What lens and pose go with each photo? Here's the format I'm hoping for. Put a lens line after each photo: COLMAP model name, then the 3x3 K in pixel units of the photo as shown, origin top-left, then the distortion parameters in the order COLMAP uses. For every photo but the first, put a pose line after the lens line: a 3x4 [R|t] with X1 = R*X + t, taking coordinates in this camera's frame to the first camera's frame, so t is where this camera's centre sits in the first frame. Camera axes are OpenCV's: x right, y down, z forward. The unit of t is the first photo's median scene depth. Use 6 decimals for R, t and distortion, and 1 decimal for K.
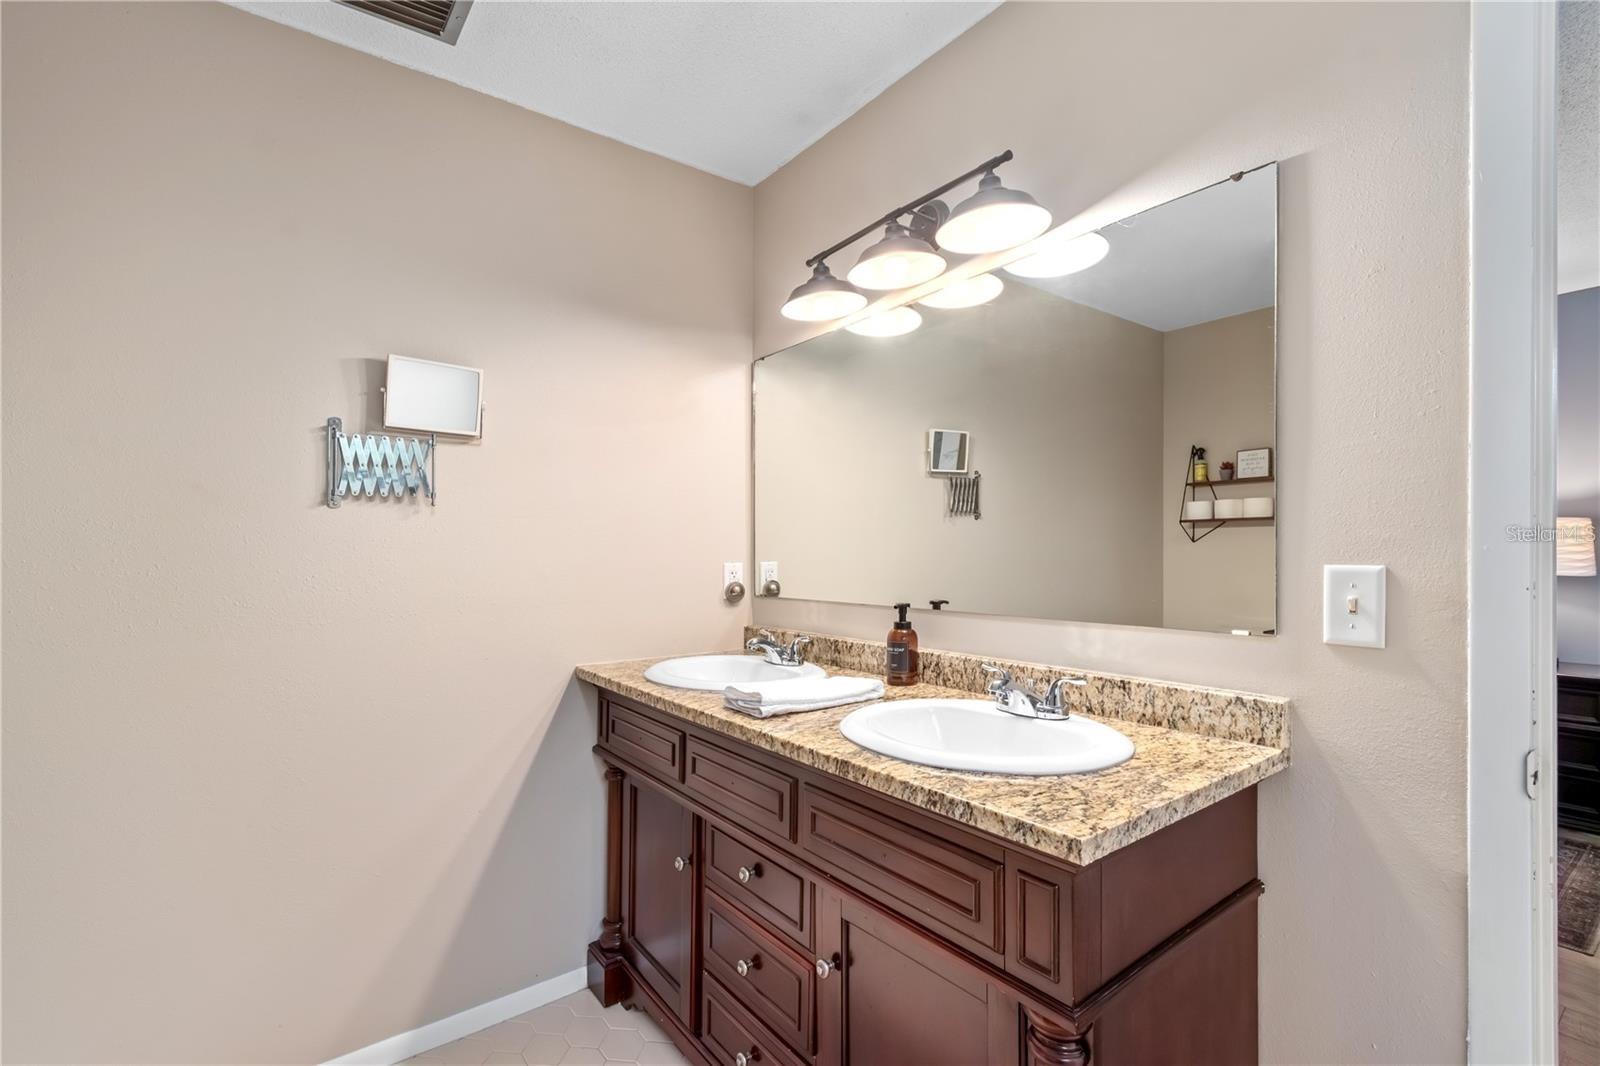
lens RADIAL K [[726.0, 0, 810.6], [0, 726.0, 544.0], [0, 0, 1]] dist [0.003040, -0.000415]
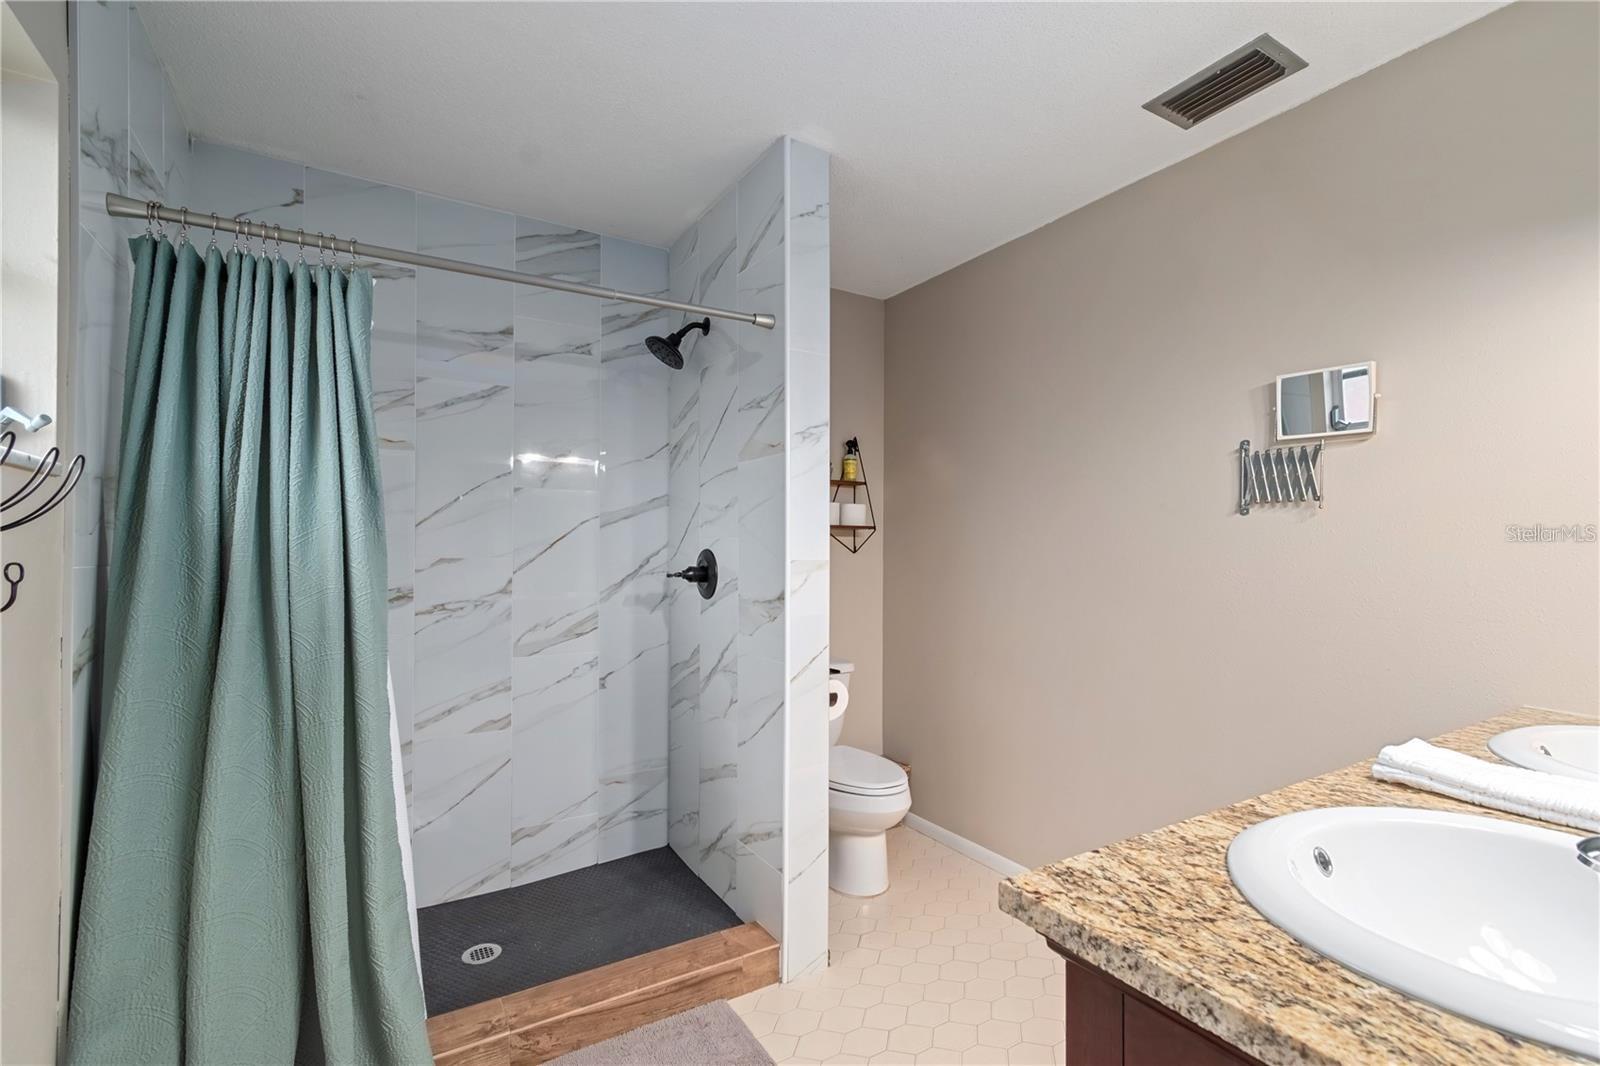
lens RADIAL K [[726.0, 0, 806.4], [0, 726.0, 532.5], [0, 0, 1]] dist [0.003040, -0.000415]
pose [[-0.118835, -0.011659, -0.992846, 1.029509], [0.009355, 0.999874, -0.012861, -0.018563], [0.992870, -0.010816, -0.118711, 0.676604]]
